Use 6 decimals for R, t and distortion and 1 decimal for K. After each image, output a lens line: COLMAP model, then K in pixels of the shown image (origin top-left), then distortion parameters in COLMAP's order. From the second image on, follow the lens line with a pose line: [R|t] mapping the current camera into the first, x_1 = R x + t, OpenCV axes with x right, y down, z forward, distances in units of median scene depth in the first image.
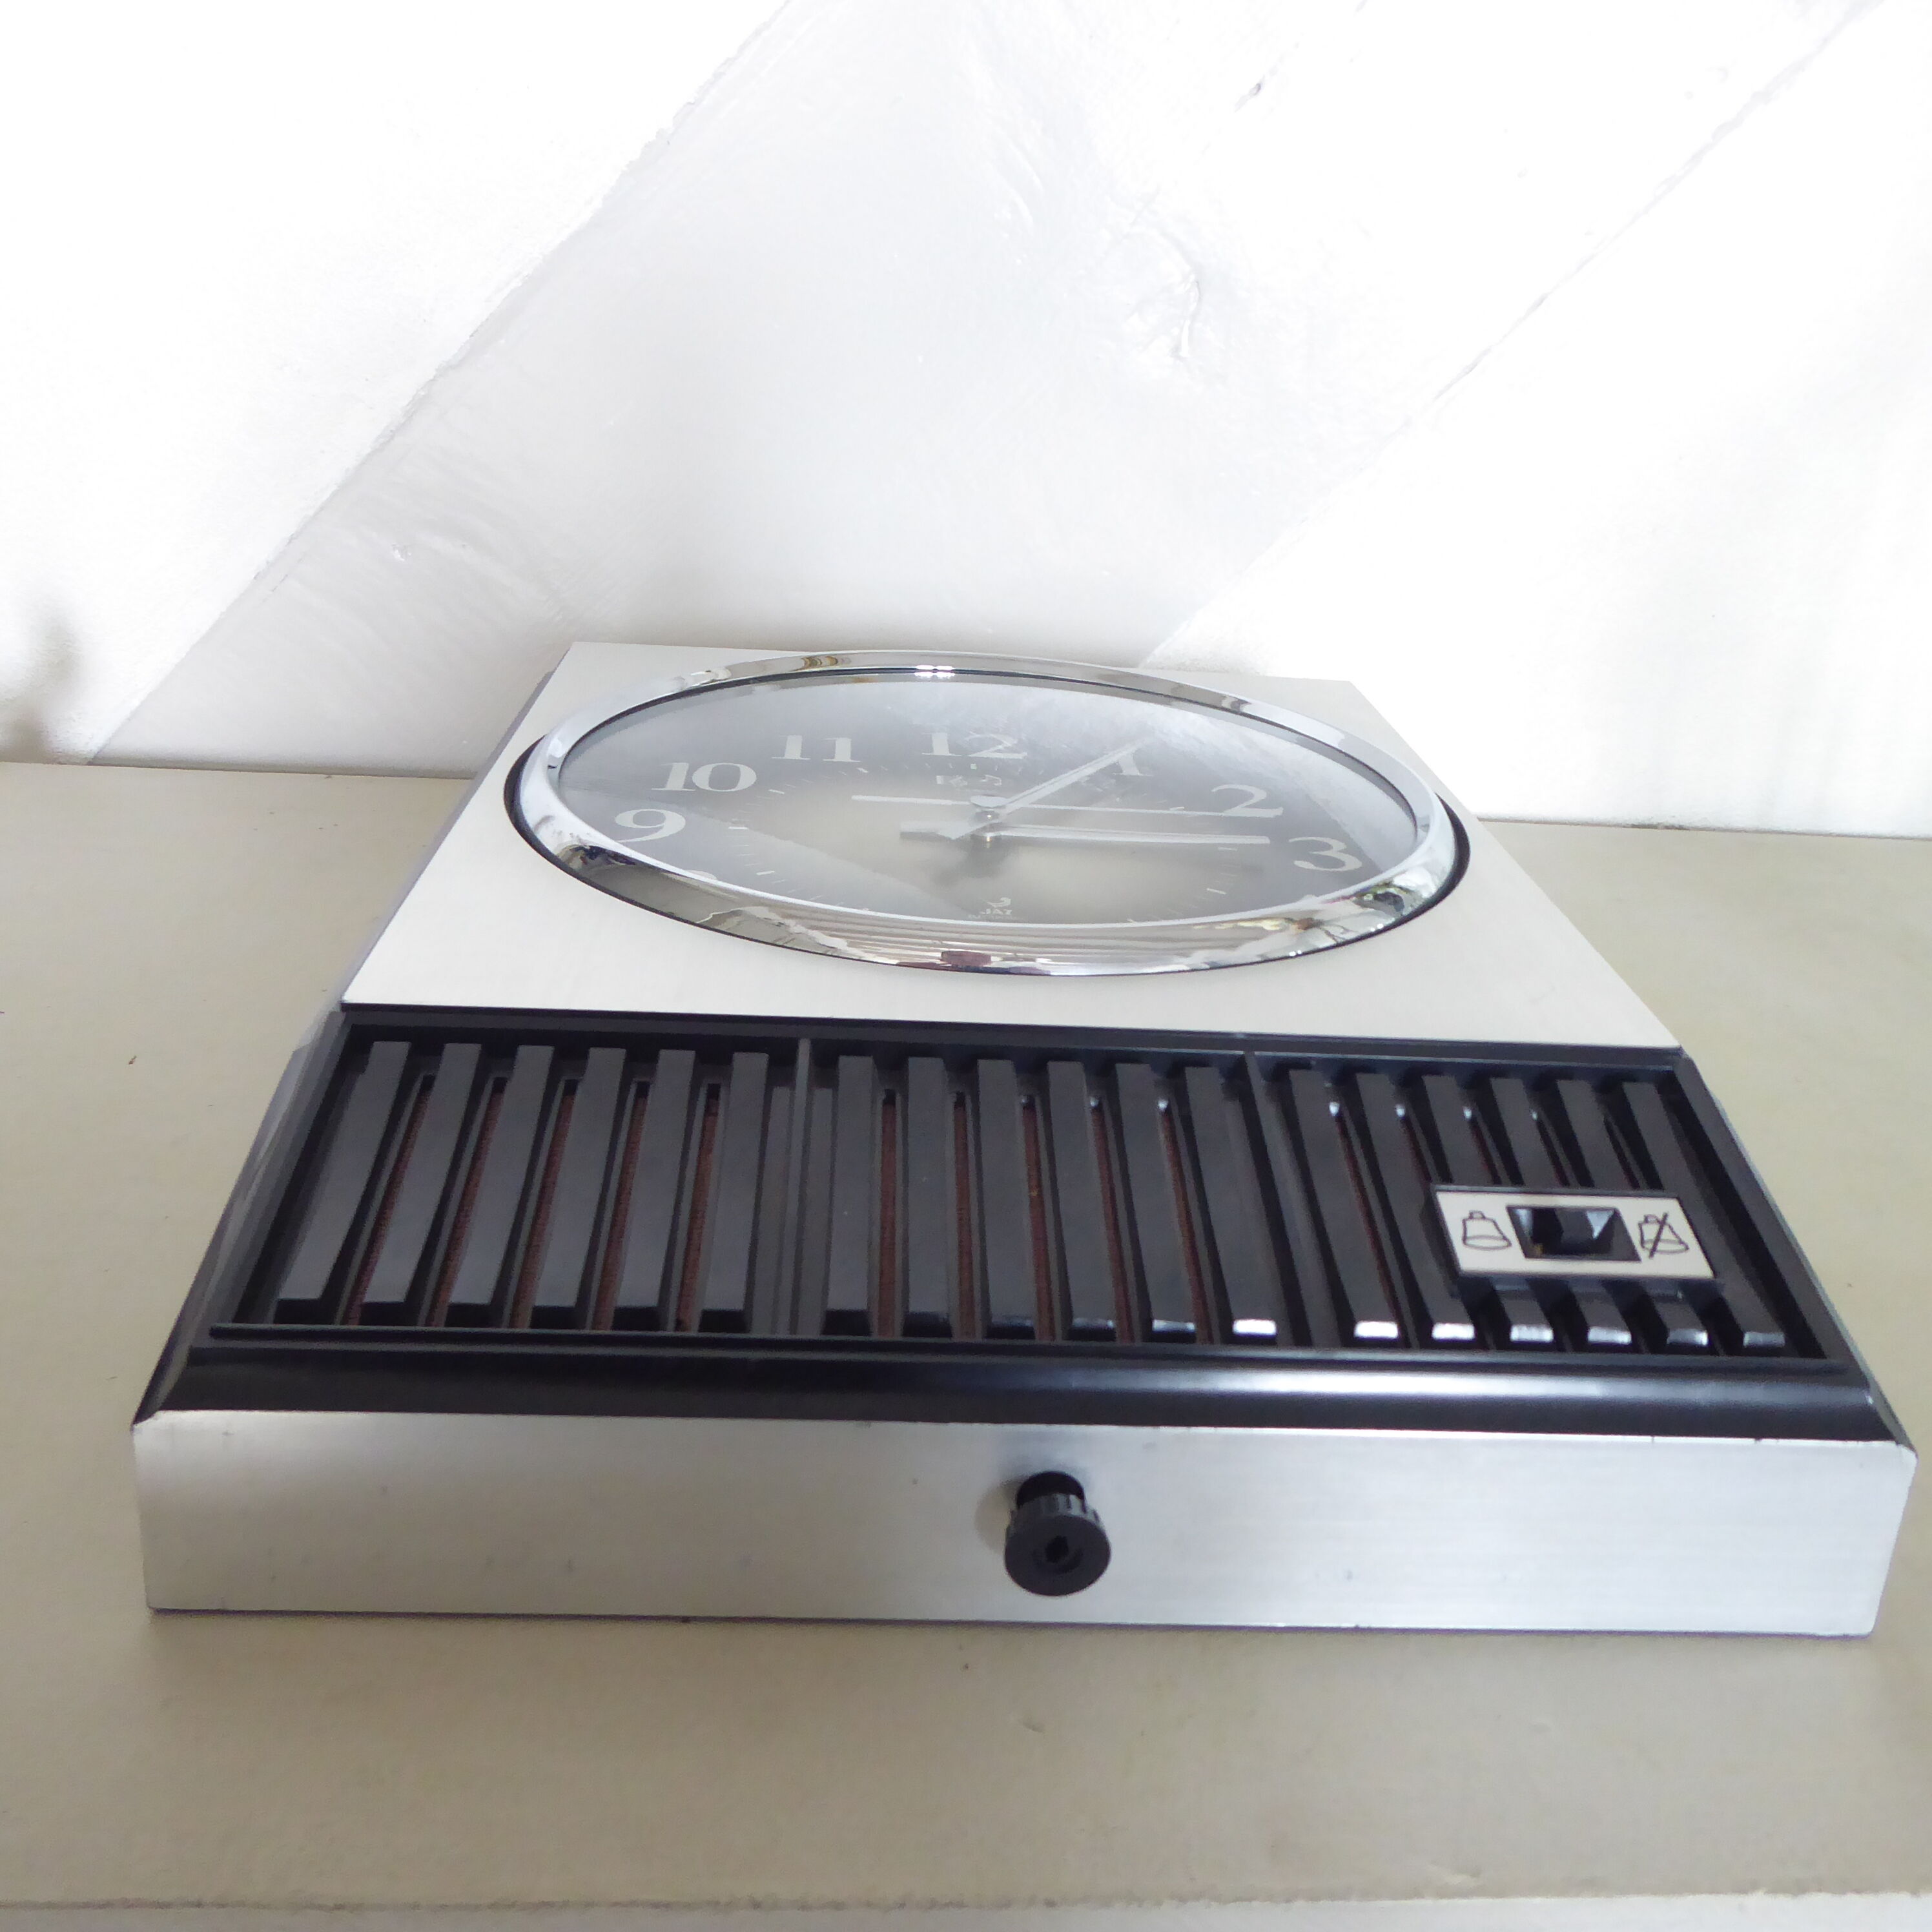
lens RADIAL K [[1843.1, 0, 966.0], [0, 1843.1, 966.0], [0, 0, 1]] dist [-0.013335, -0.012135]
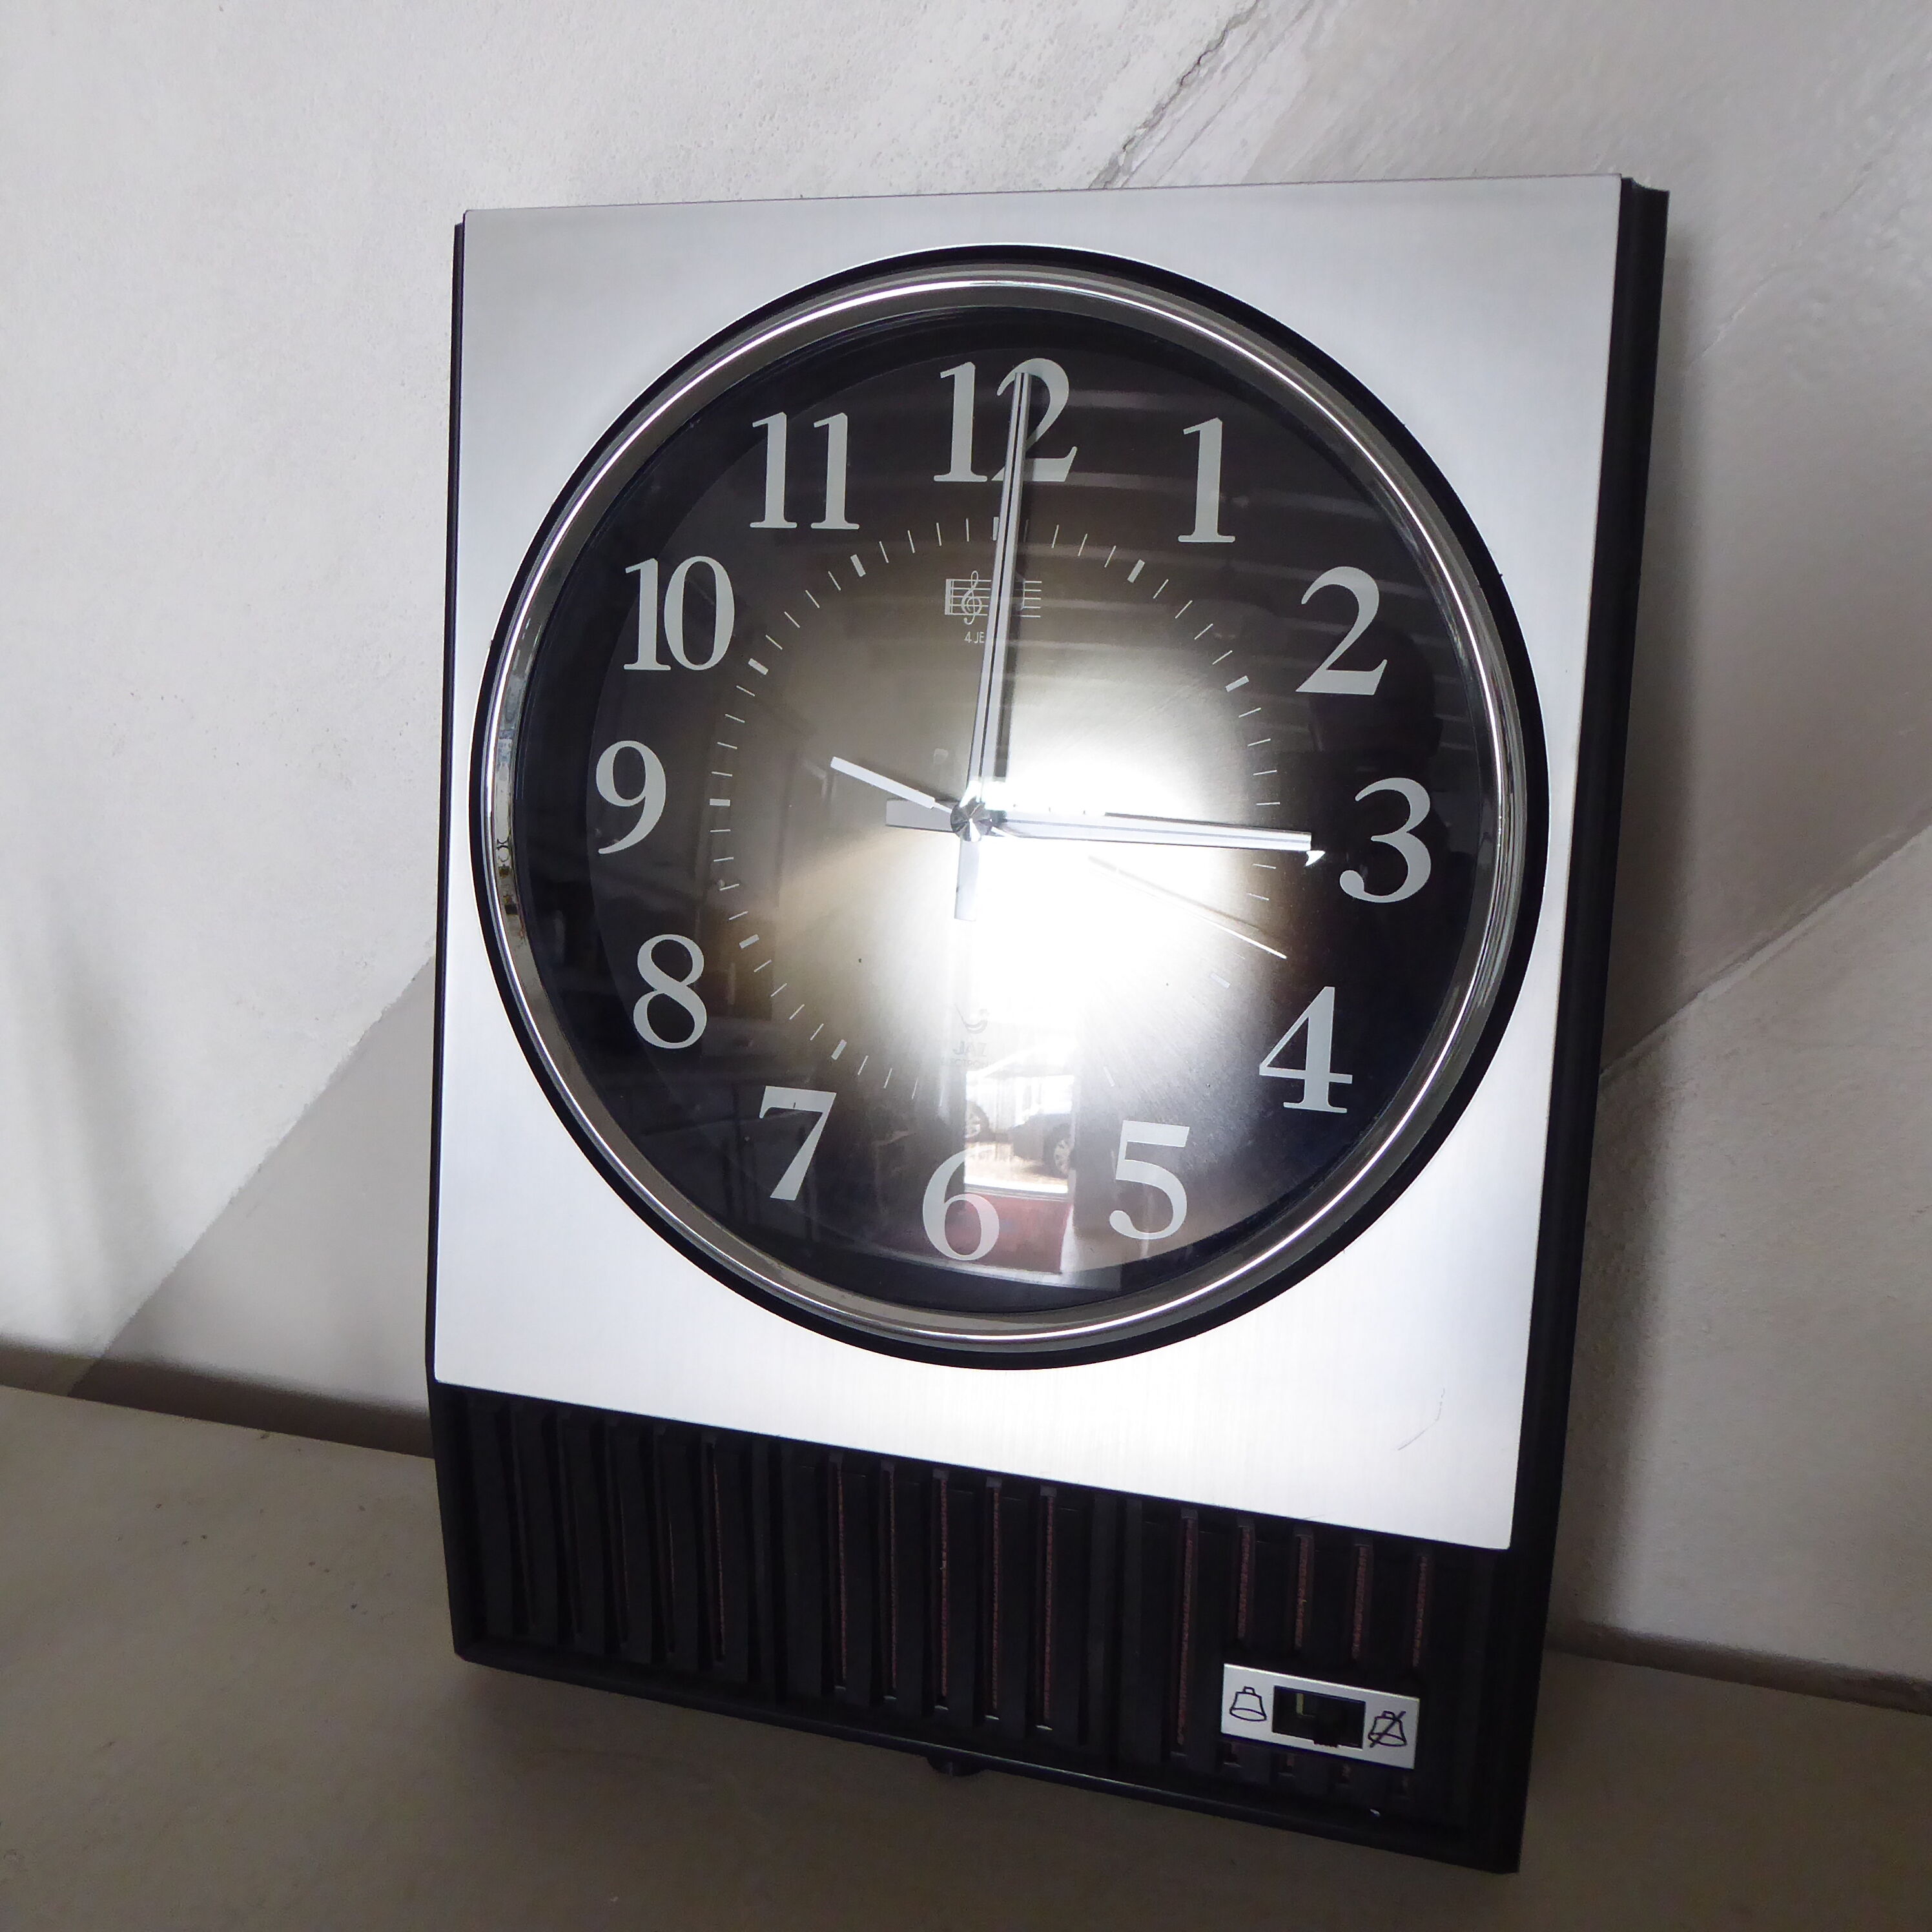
lens RADIAL K [[1843.1, 0, 966.0], [0, 1843.1, 966.0], [0, 0, 1]] dist [-0.013335, -0.012135]
pose [[0.938273, 0.127714, -0.321455, 0.446586], [0.266593, 0.325130, 0.907314, -1.286529], [0.220391, -0.937006, 0.271013, 1.090716]]
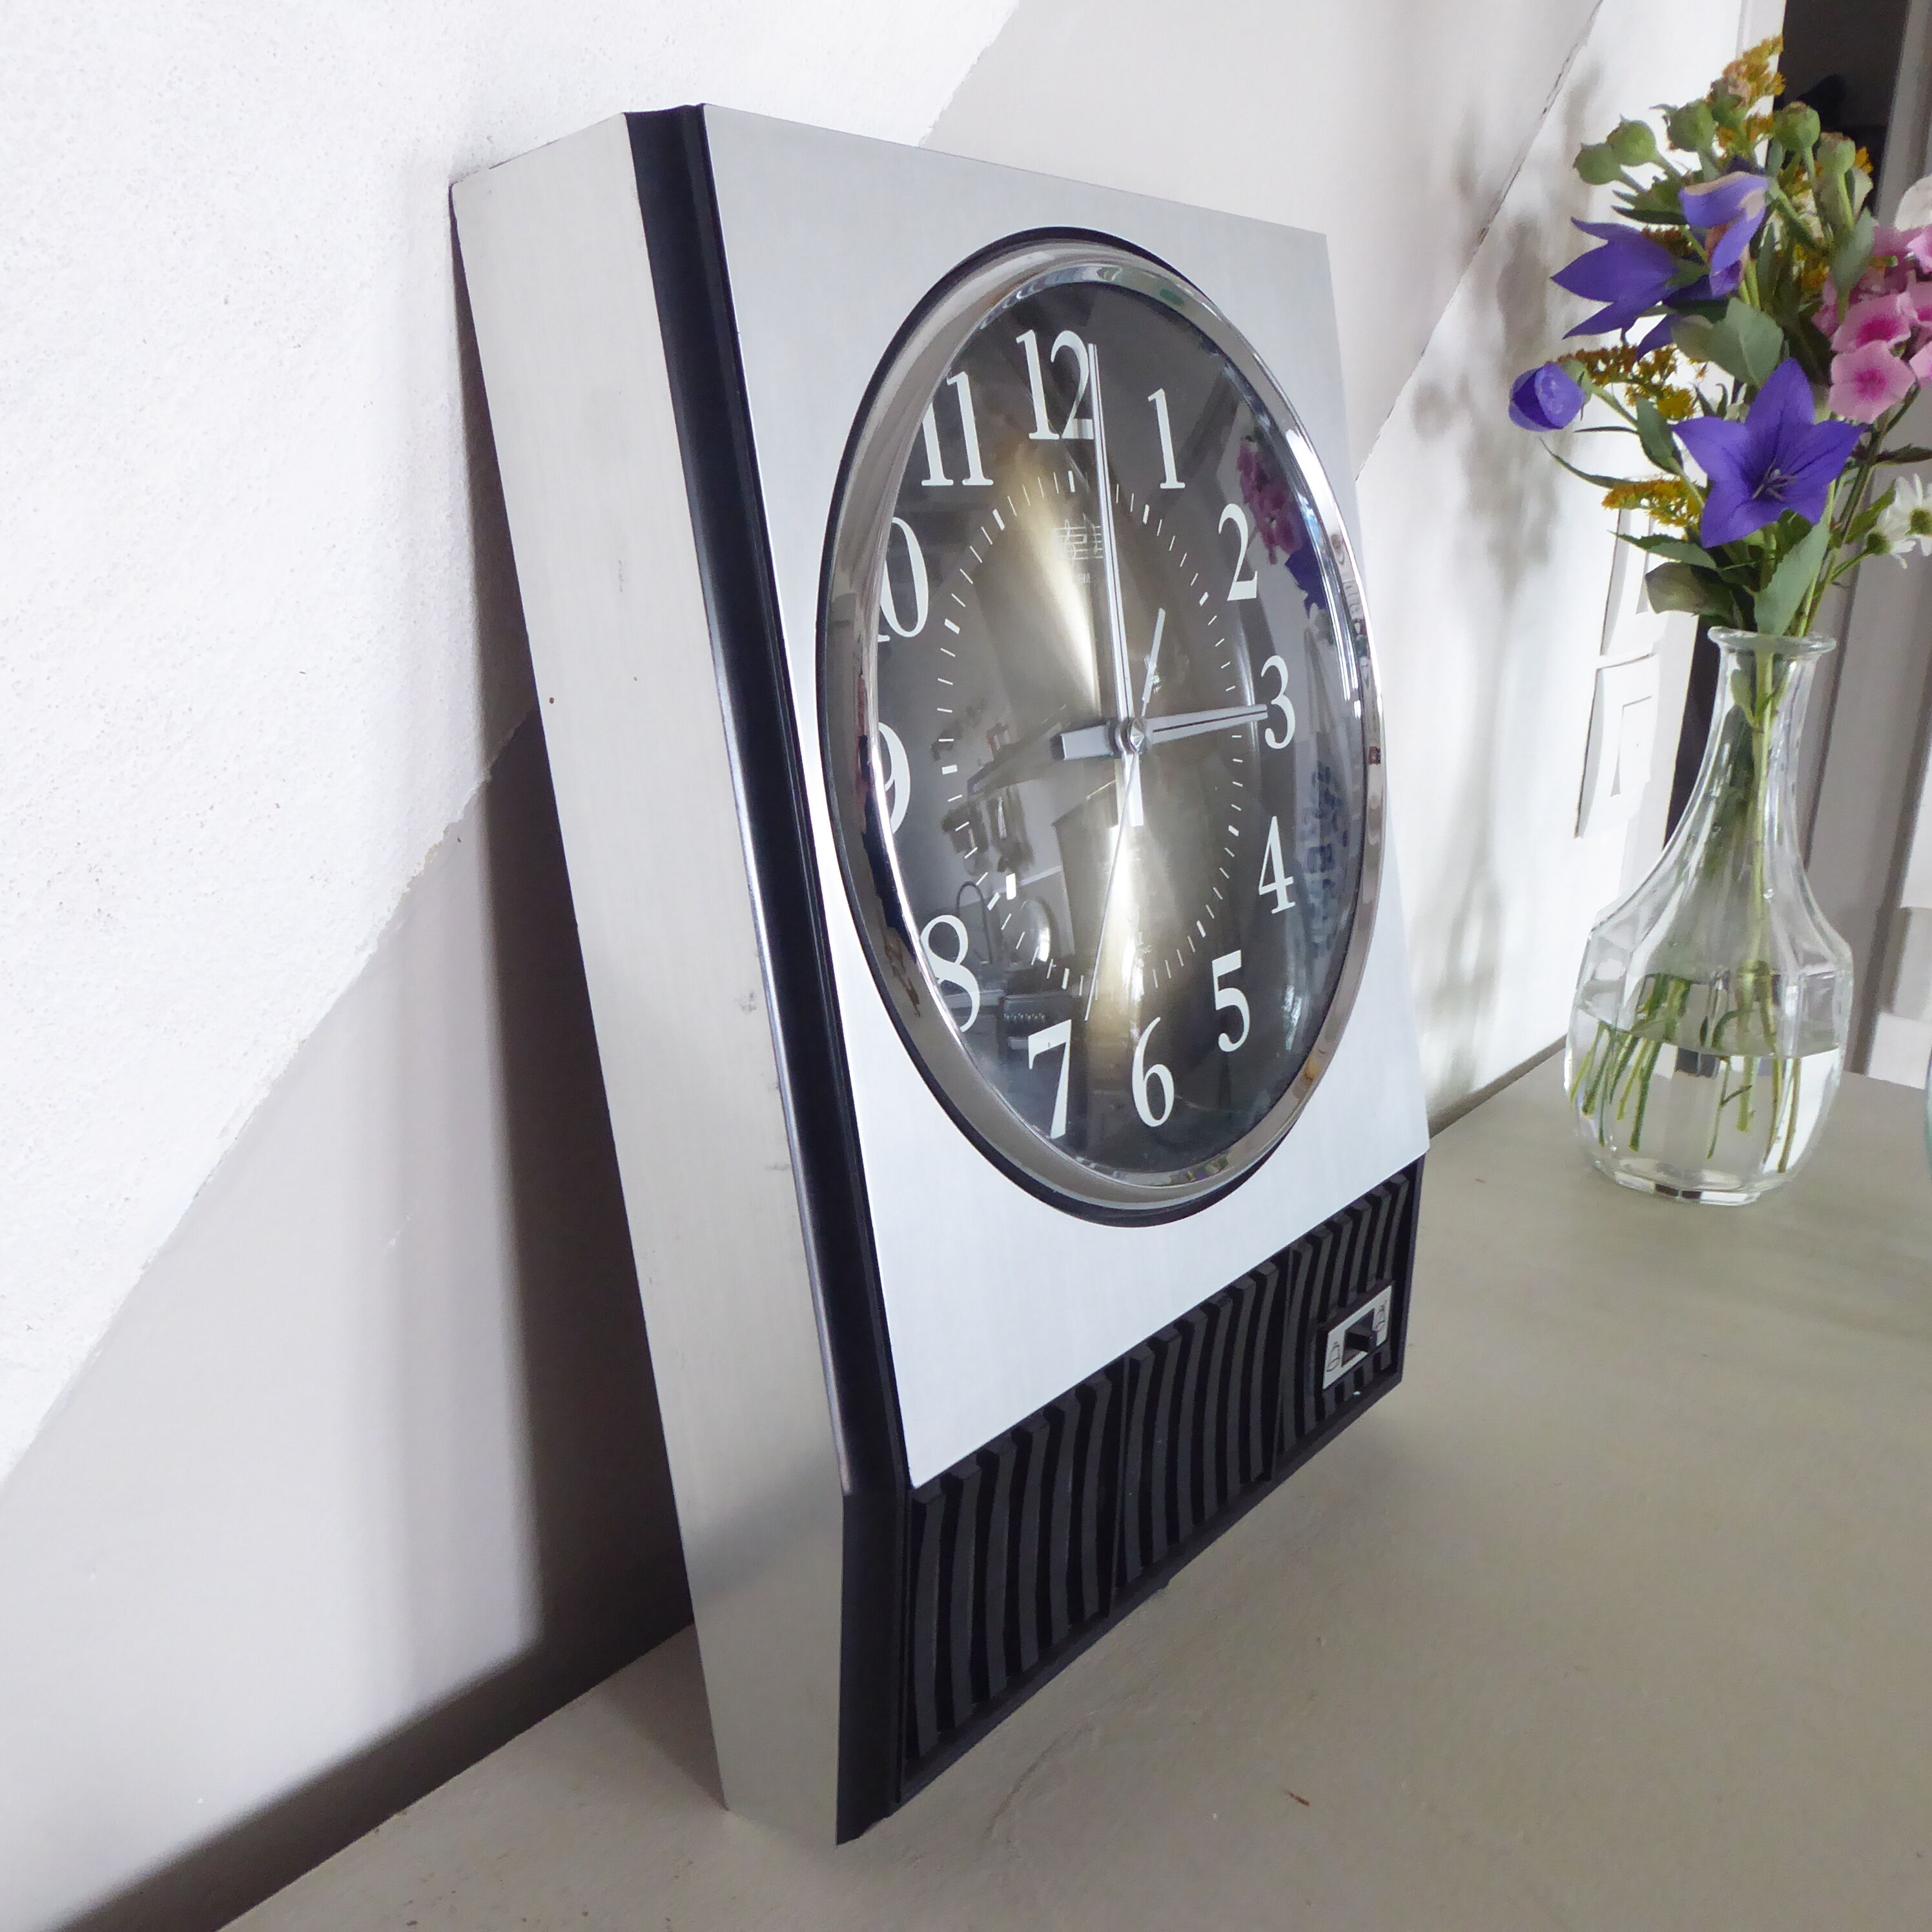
lens RADIAL K [[1818.5, 0, 941.9], [0, 1818.5, 971.1], [0, 0, 1]] dist [-0.018831, -0.011217]
pose [[0.678362, -0.164510, 0.716074, -1.169623], [-0.619108, 0.396823, 0.677669, -0.954488], [-0.395638, -0.903032, 0.167340, 1.188293]]
